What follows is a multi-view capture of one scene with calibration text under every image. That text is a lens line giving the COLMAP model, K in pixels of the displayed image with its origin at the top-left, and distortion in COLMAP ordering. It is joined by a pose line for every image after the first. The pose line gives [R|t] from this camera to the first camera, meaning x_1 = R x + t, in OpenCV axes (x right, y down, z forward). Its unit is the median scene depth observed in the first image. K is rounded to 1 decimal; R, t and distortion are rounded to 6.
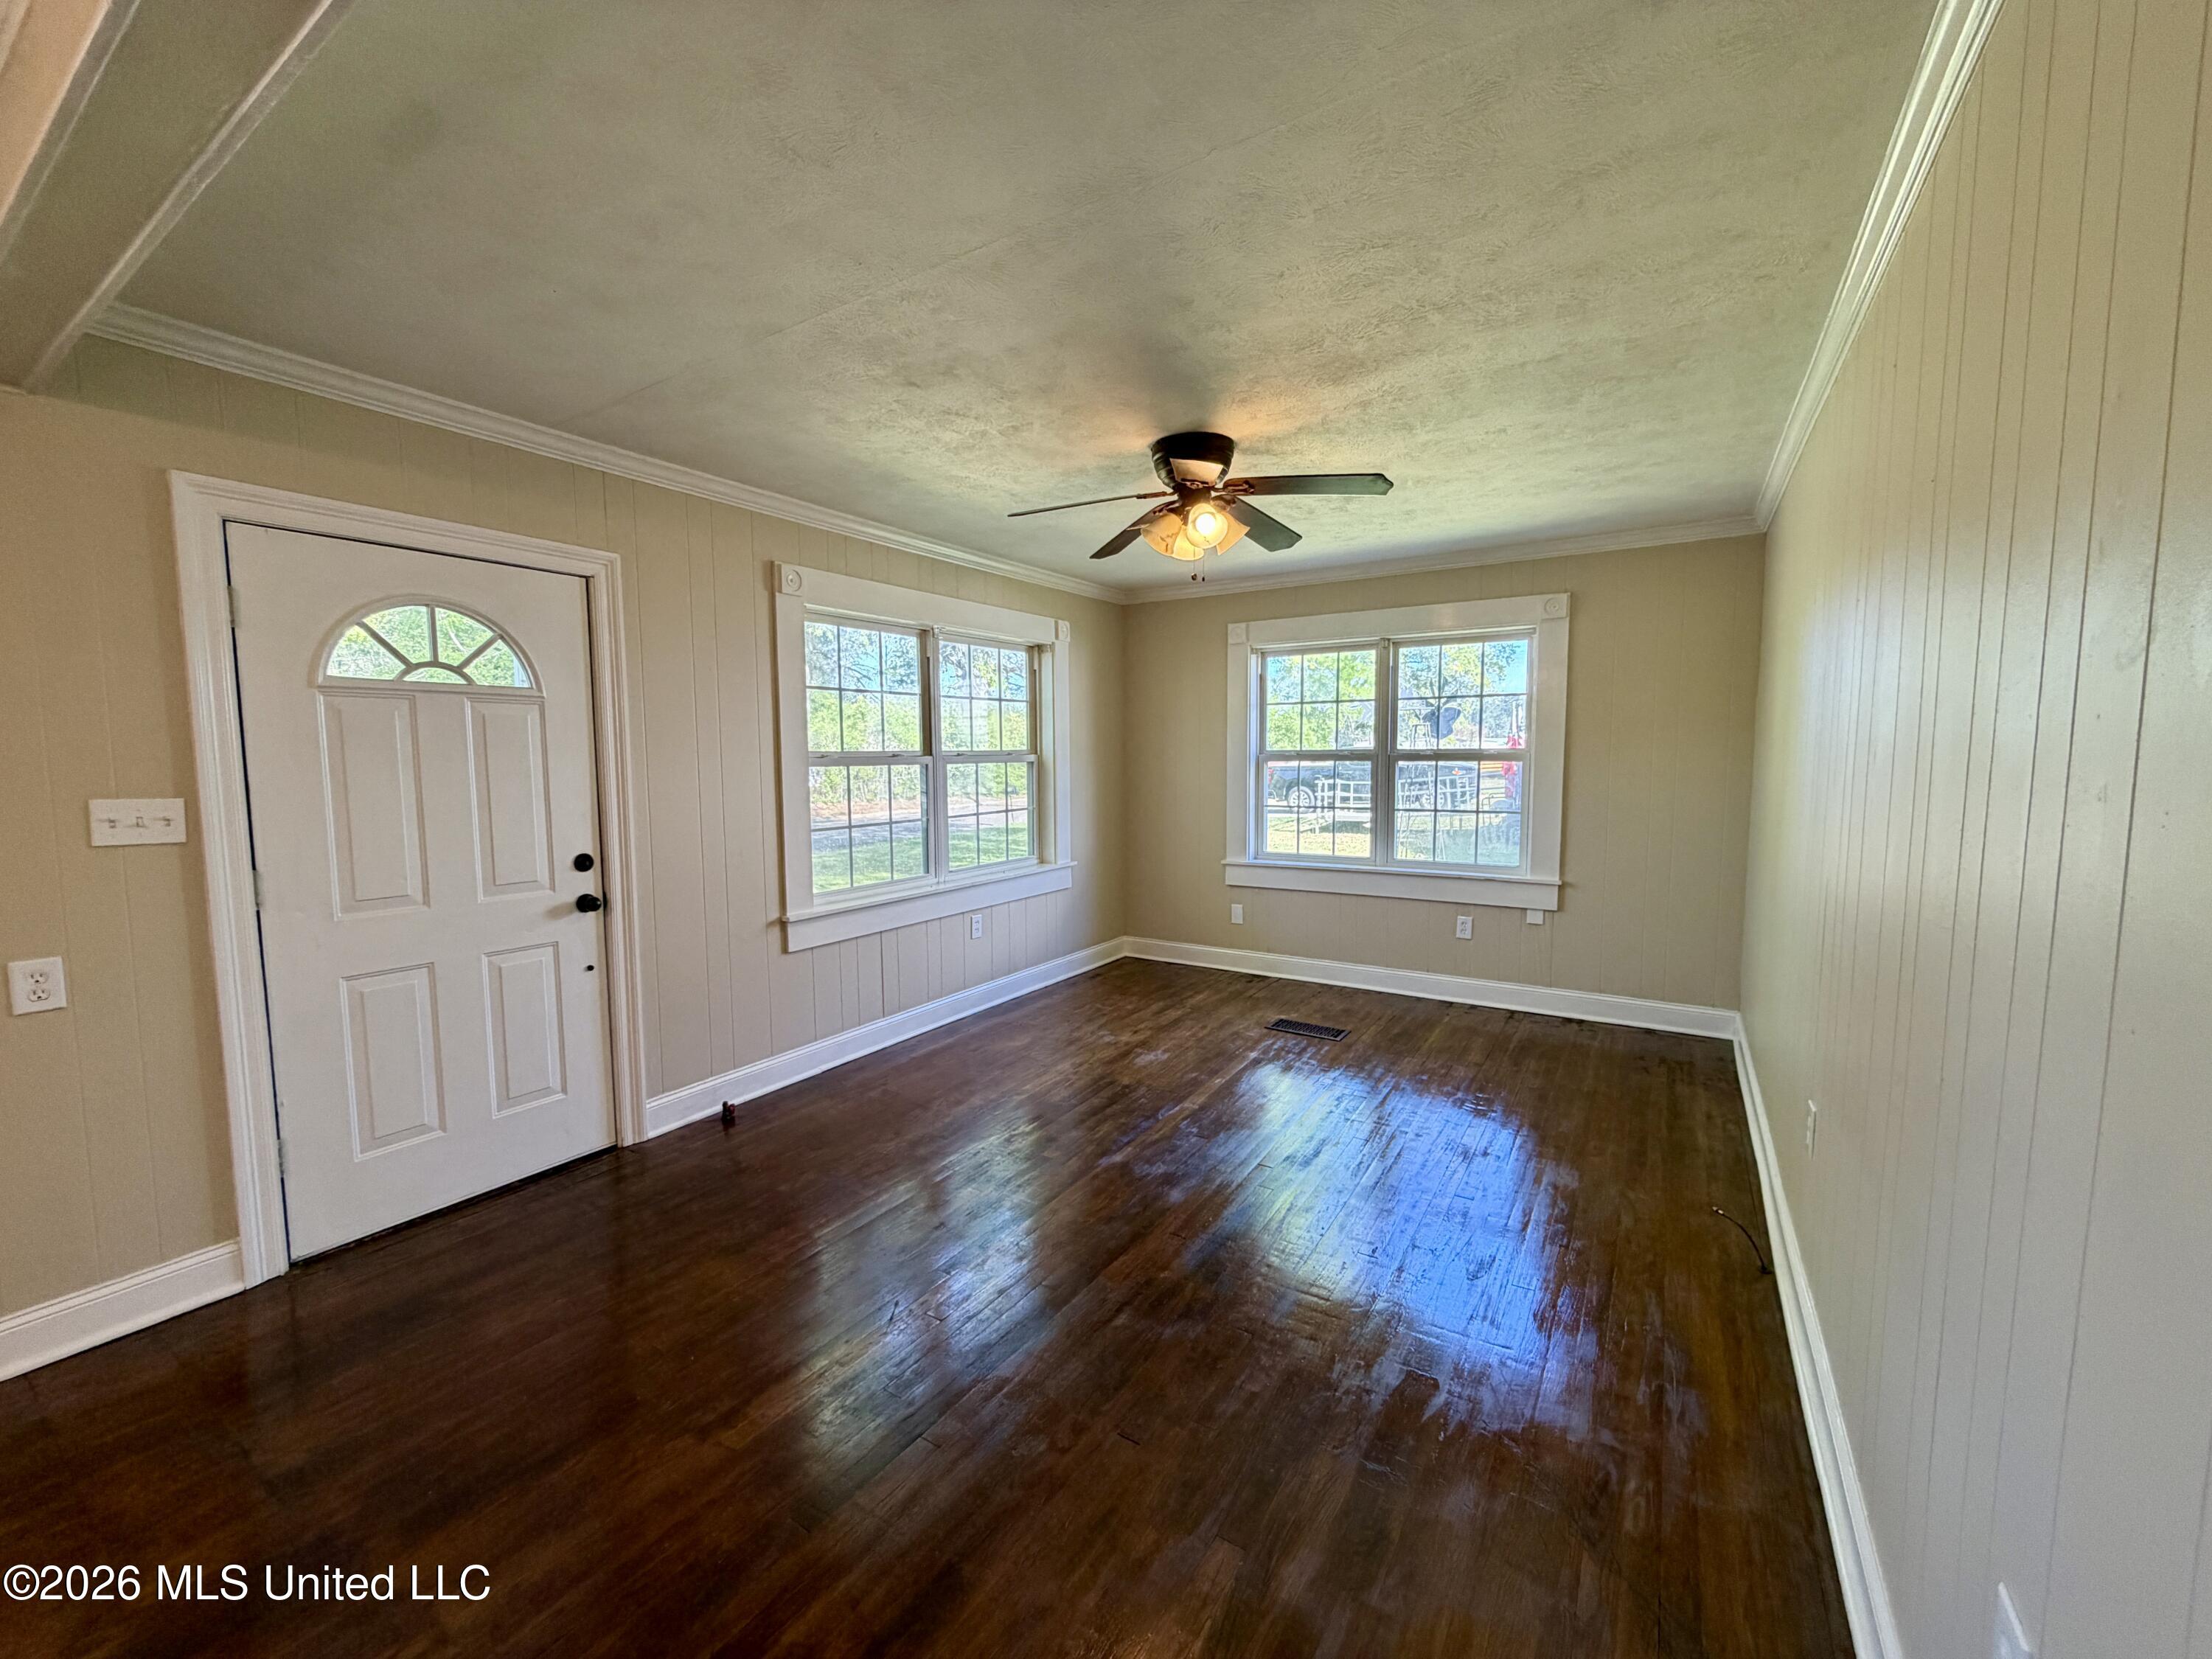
lens RADIAL K [[880.3, 0, 1107.2], [0, 880.3, 824.8], [0, 0, 1]] dist [0.002719, -0.000098]
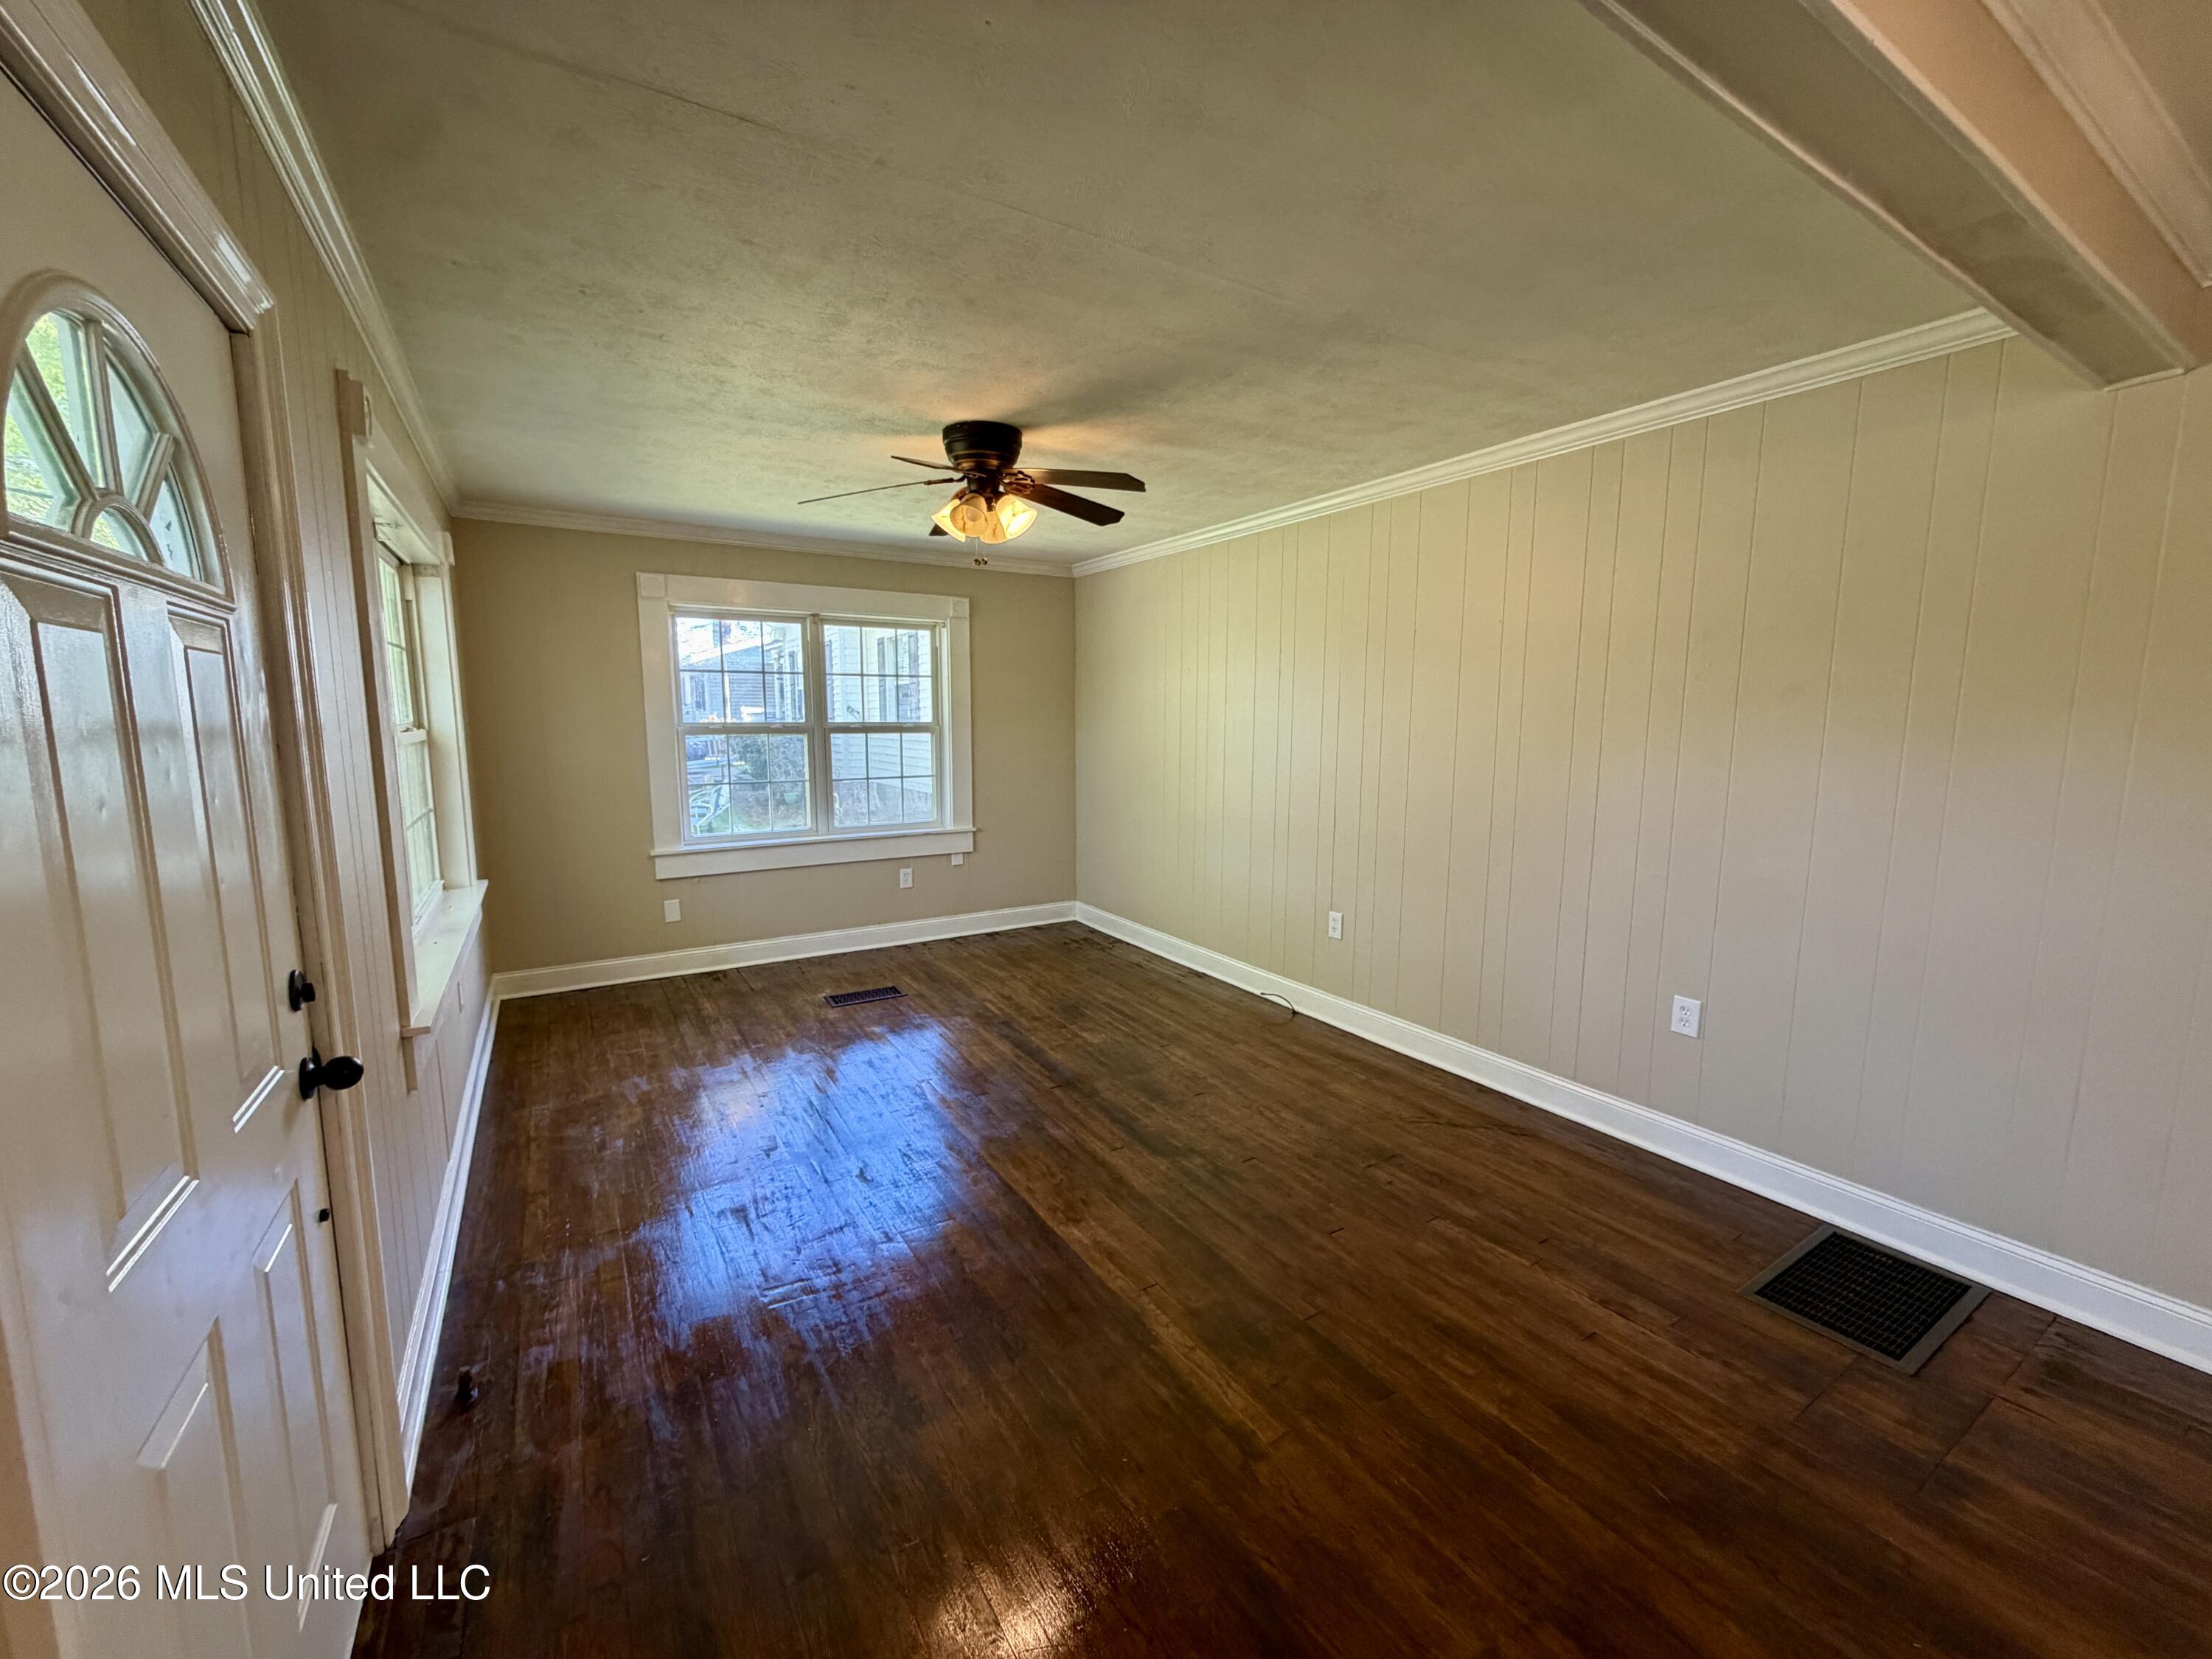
lens RADIAL K [[880.3, 0, 1087.3], [0, 880.3, 824.2], [0, 0, 1]] dist [0.002719, -0.000098]
pose [[0.438490, -0.103504, 0.892756, -0.520035], [0.067710, 0.994328, 0.082023, -0.032789], [-0.896182, 0.024482, 0.443011, 0.283410]]
